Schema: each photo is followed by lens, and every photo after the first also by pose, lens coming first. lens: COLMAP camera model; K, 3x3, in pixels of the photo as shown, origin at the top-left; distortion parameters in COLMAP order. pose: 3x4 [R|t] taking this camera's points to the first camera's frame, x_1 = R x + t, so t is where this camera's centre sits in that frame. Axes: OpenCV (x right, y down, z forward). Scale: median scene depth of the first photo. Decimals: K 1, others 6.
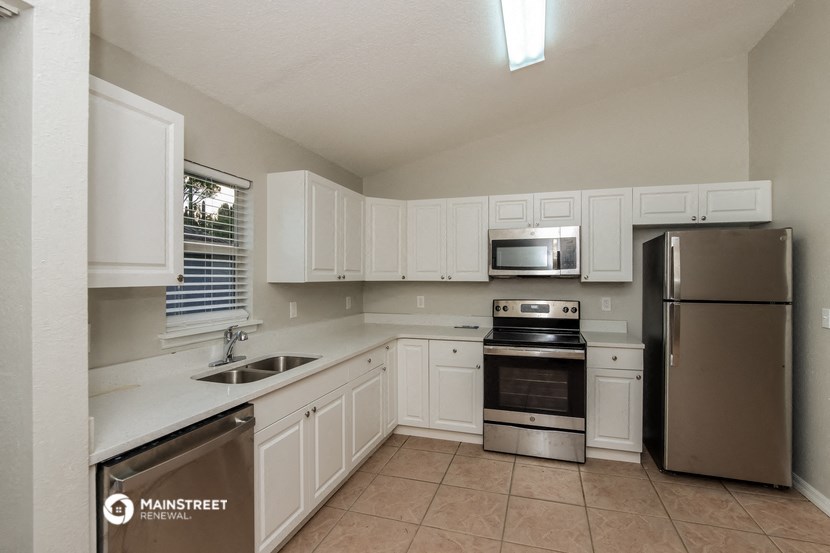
lens RADIAL K [[395.8, 0, 425.1], [0, 395.8, 276.7], [0, 0, 1]] dist [-0.000713, -0.000213]
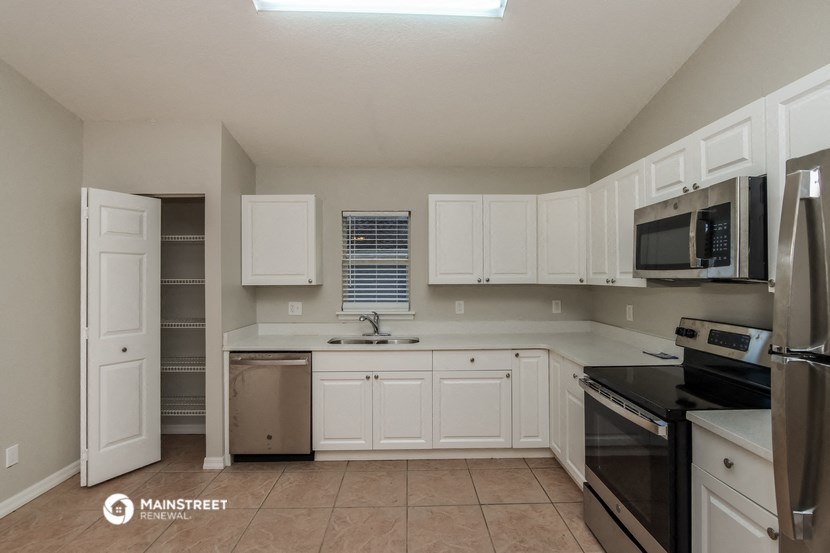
lens RADIAL K [[395.8, 0, 425.1], [0, 395.8, 276.7], [0, 0, 1]] dist [-0.000713, -0.000213]
pose [[0.328028, -0.008238, -0.944632, 0.880671], [-0.001022, 0.999958, -0.009076, 0.001325], [0.944668, 0.003943, 0.328006, 0.581027]]
